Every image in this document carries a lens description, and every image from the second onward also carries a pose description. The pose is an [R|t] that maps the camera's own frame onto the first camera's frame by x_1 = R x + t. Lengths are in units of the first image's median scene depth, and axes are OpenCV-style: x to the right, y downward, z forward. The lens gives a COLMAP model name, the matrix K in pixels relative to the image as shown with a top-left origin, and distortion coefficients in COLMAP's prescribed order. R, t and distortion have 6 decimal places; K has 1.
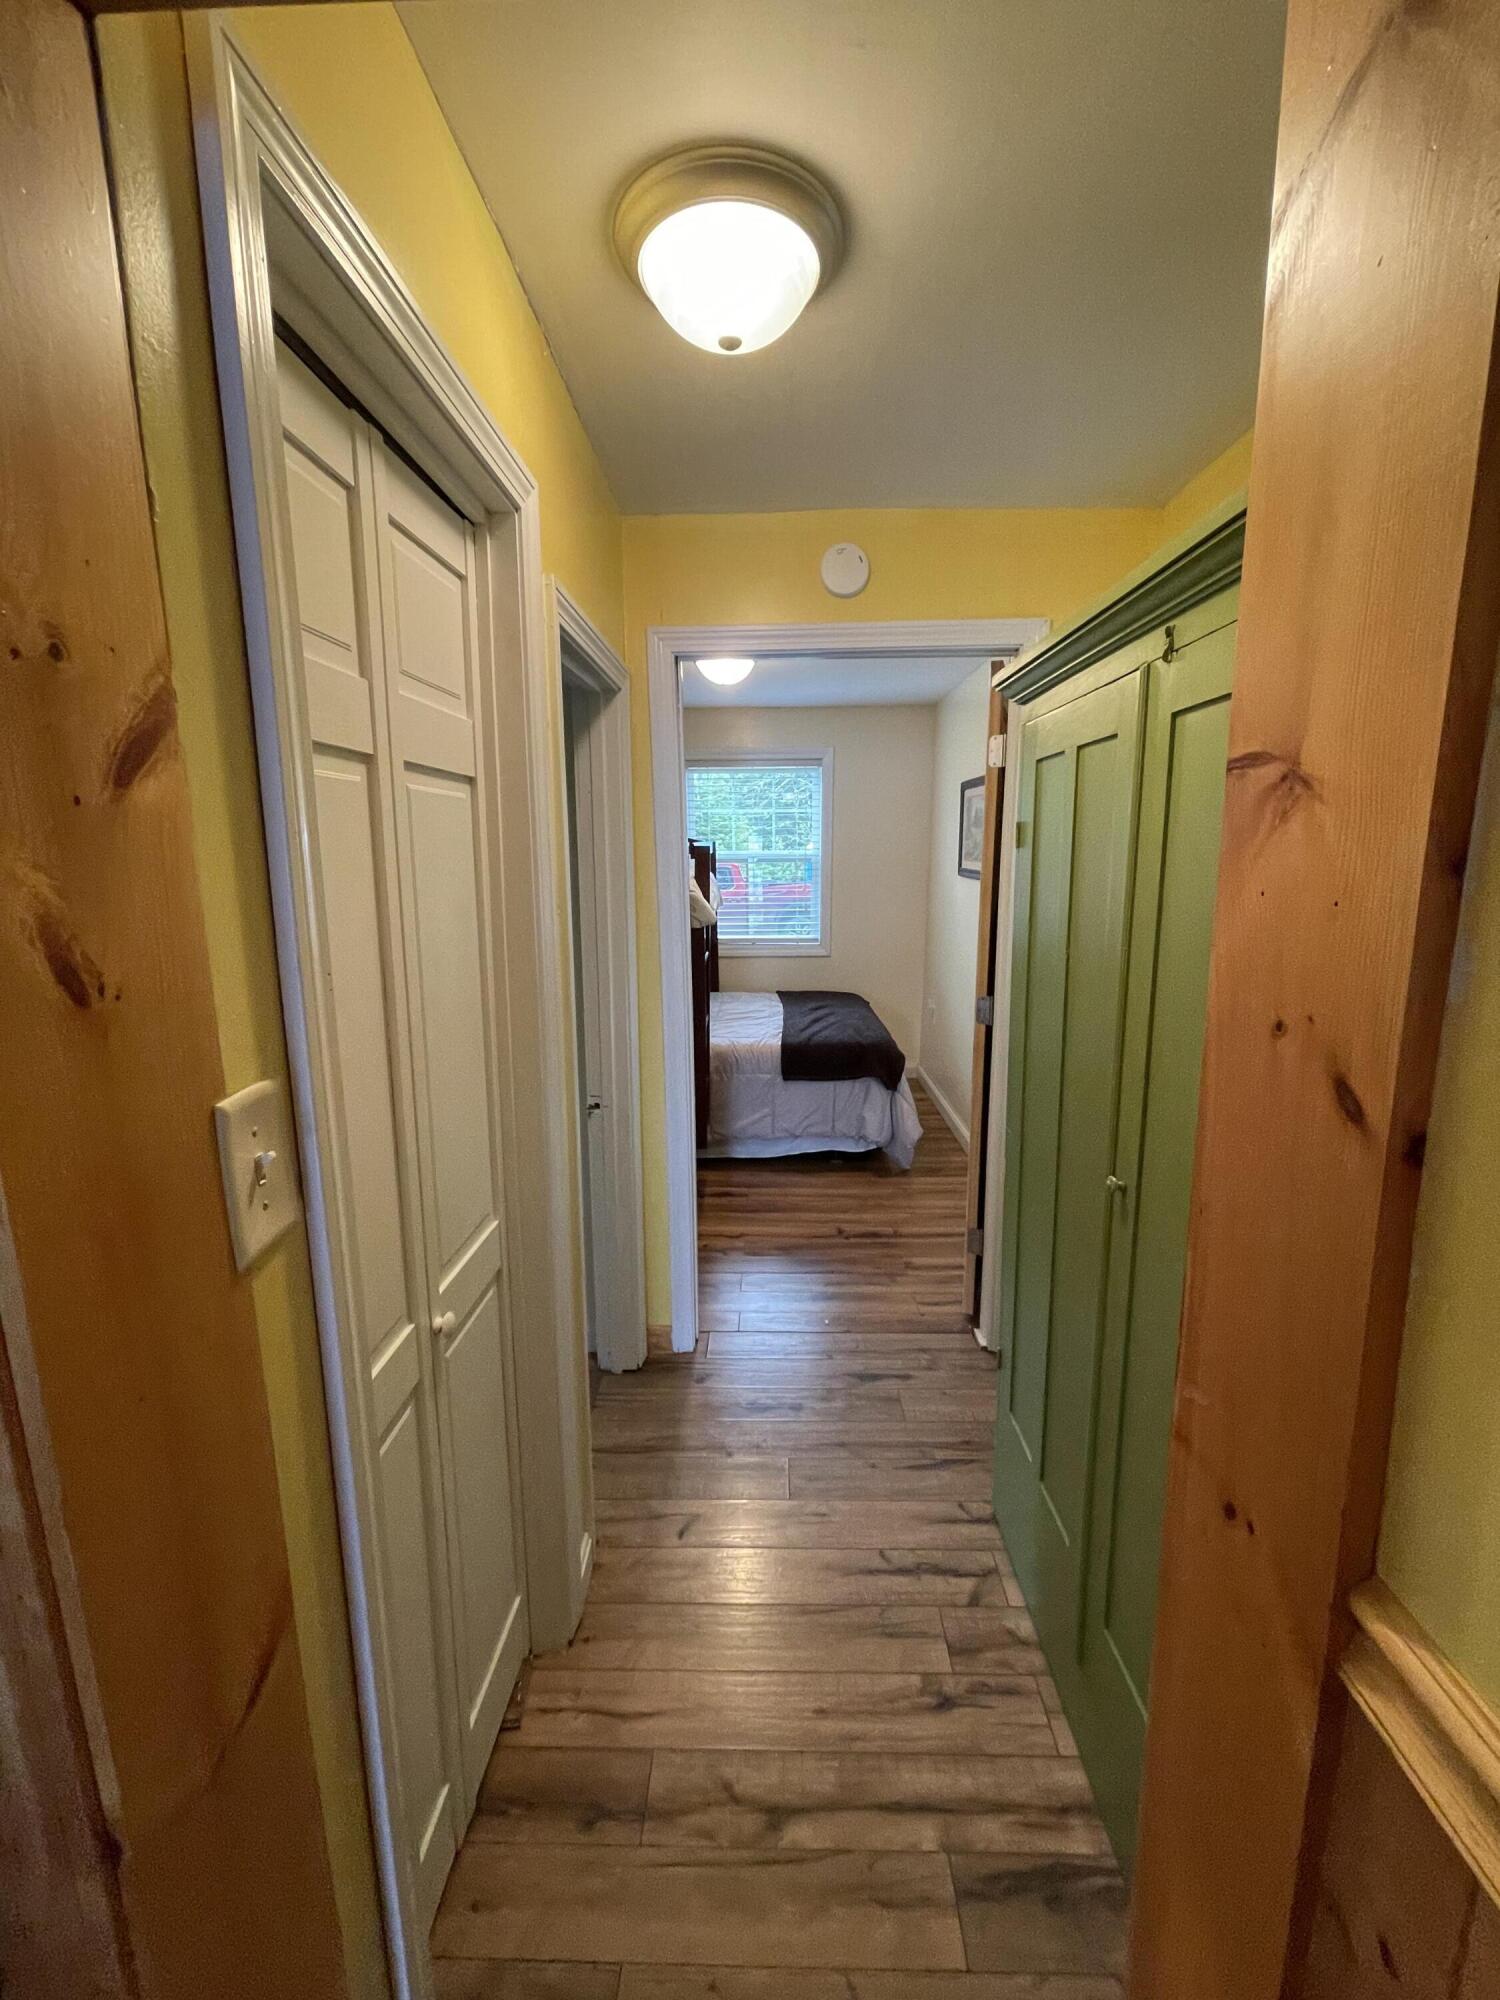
lens RADIAL K [[800.7, 0, 753.4], [0, 800.7, 1004.5], [0, 0, 1]] dist [-0.000549, -0.001668]
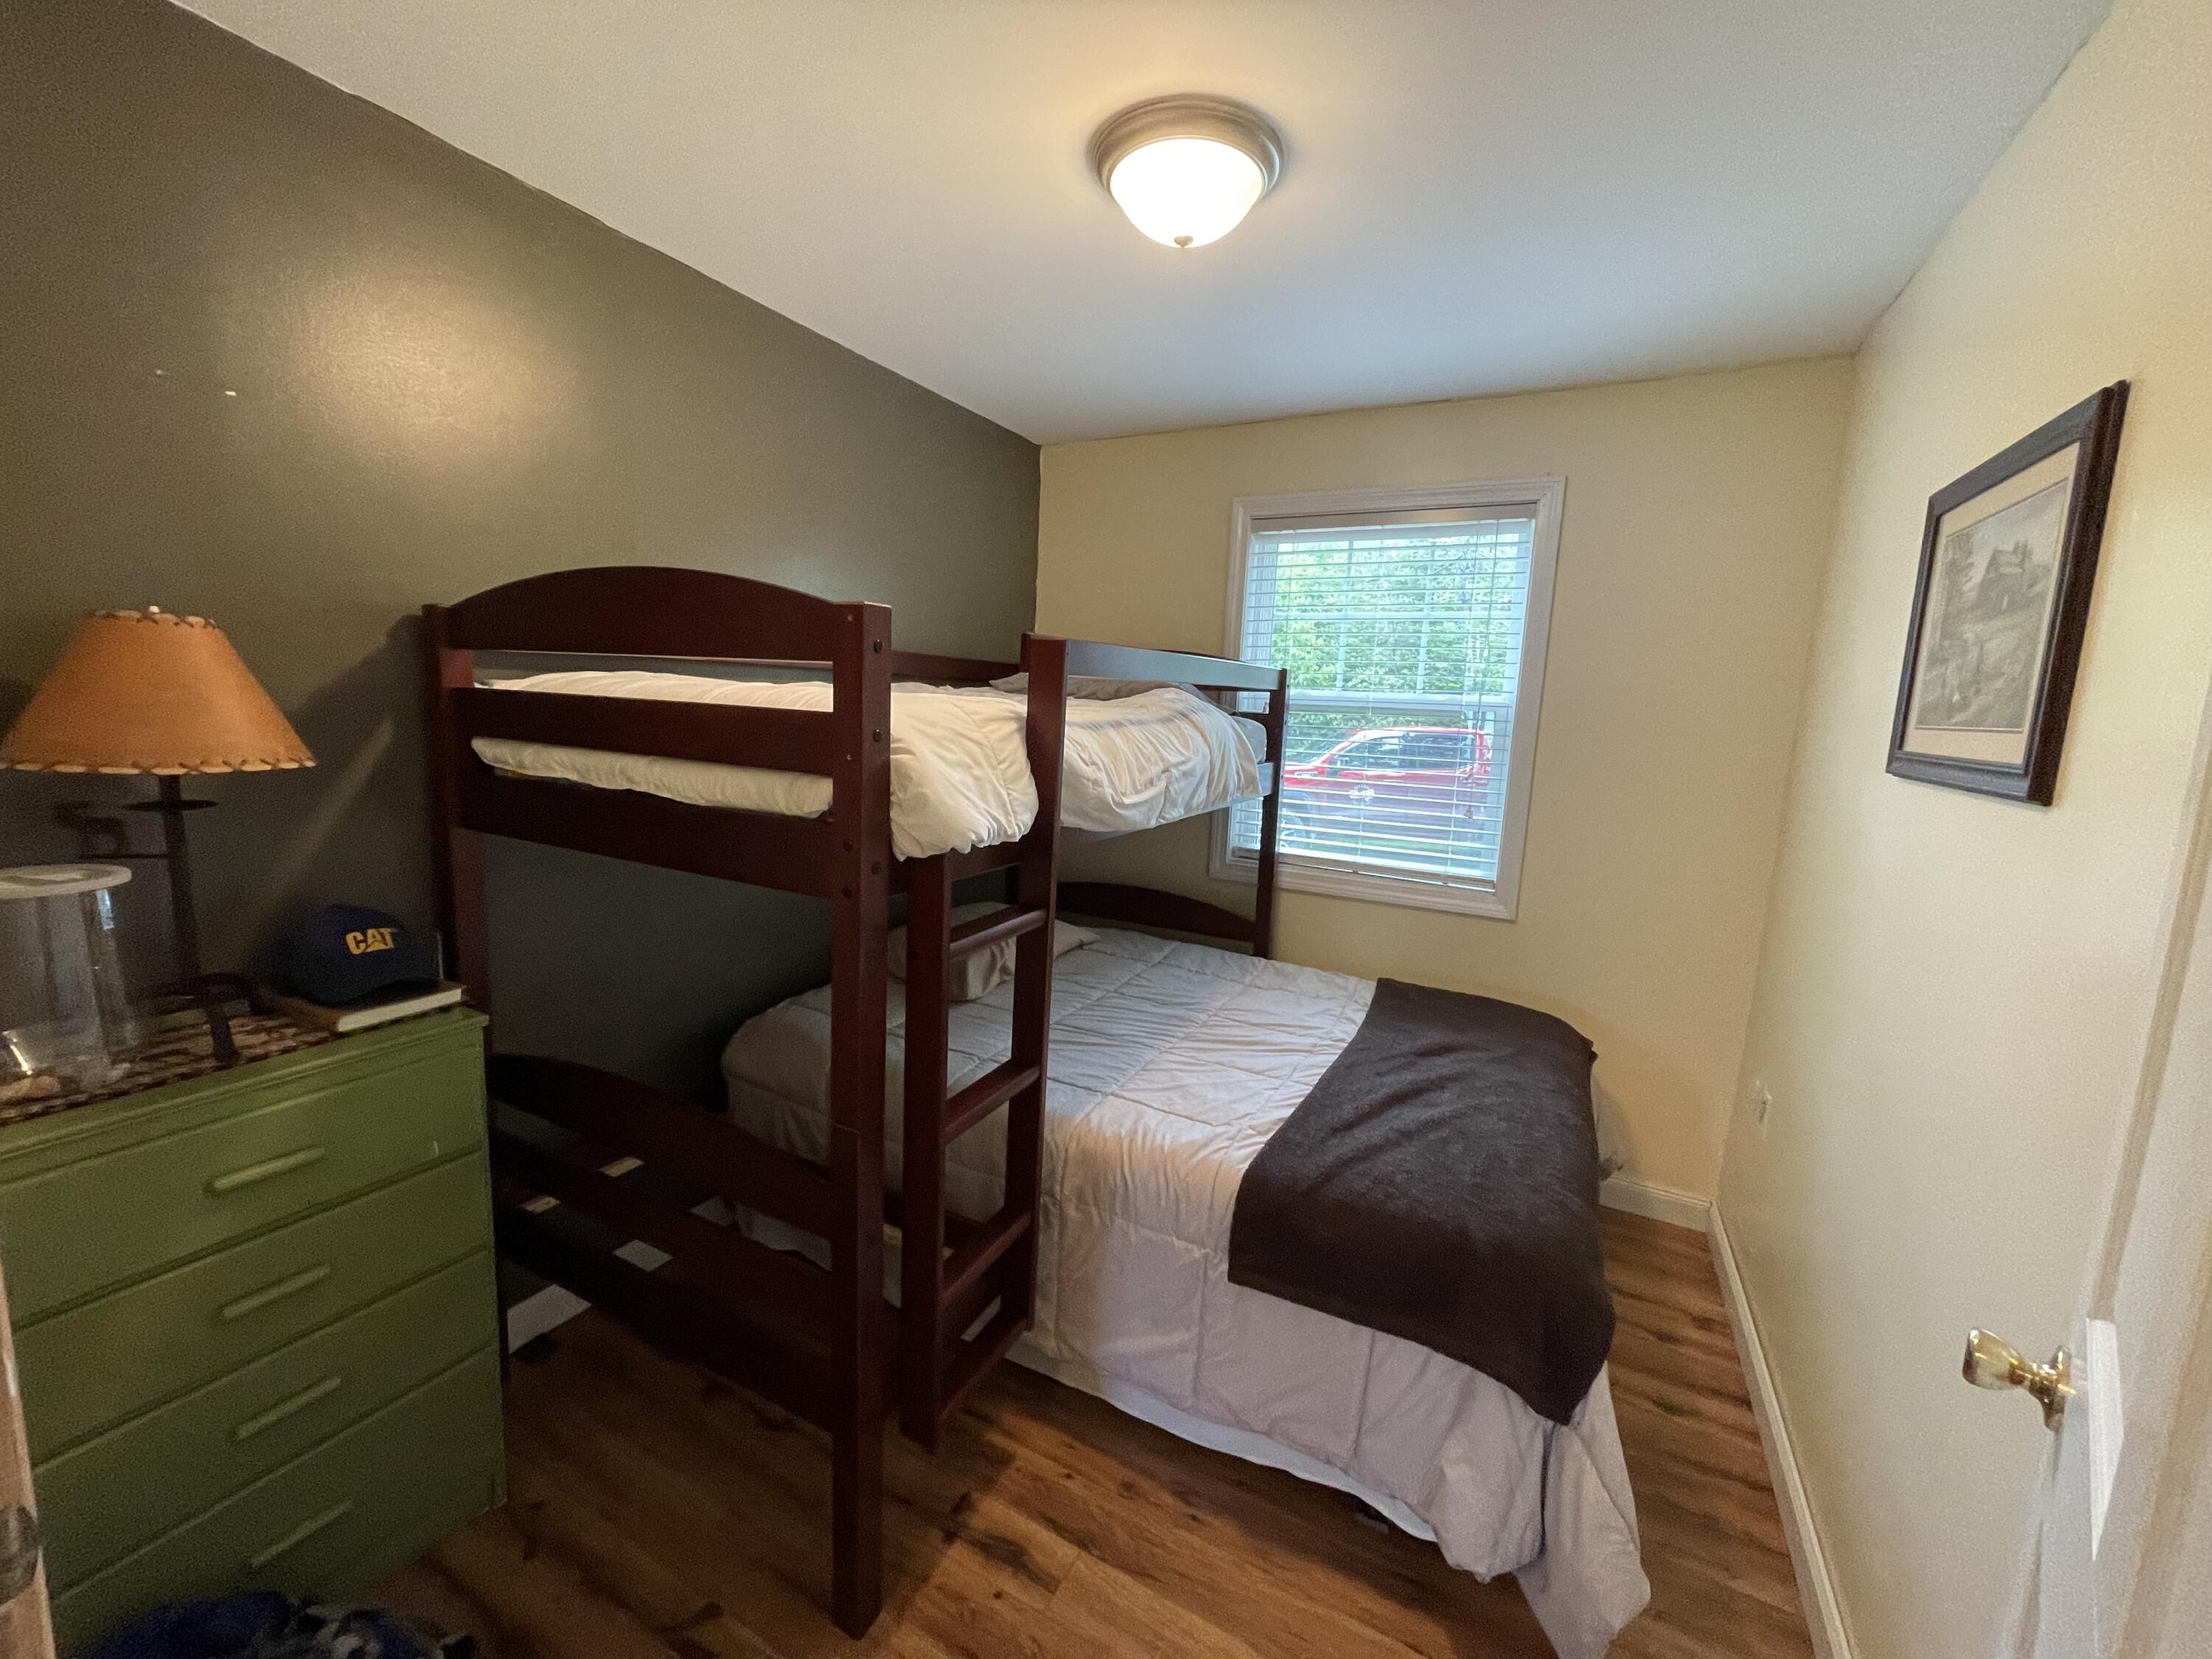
lens RADIAL K [[885.5, 0, 1101.5], [0, 885.5, 824.6], [0, 0, 1]] dist [-0.000549, -0.001668]
pose [[0.886874, 0.107798, -0.449260, 0.144975], [-0.133897, 0.990637, -0.026626, -0.094643], [0.442183, 0.083768, 0.893004, 0.575140]]
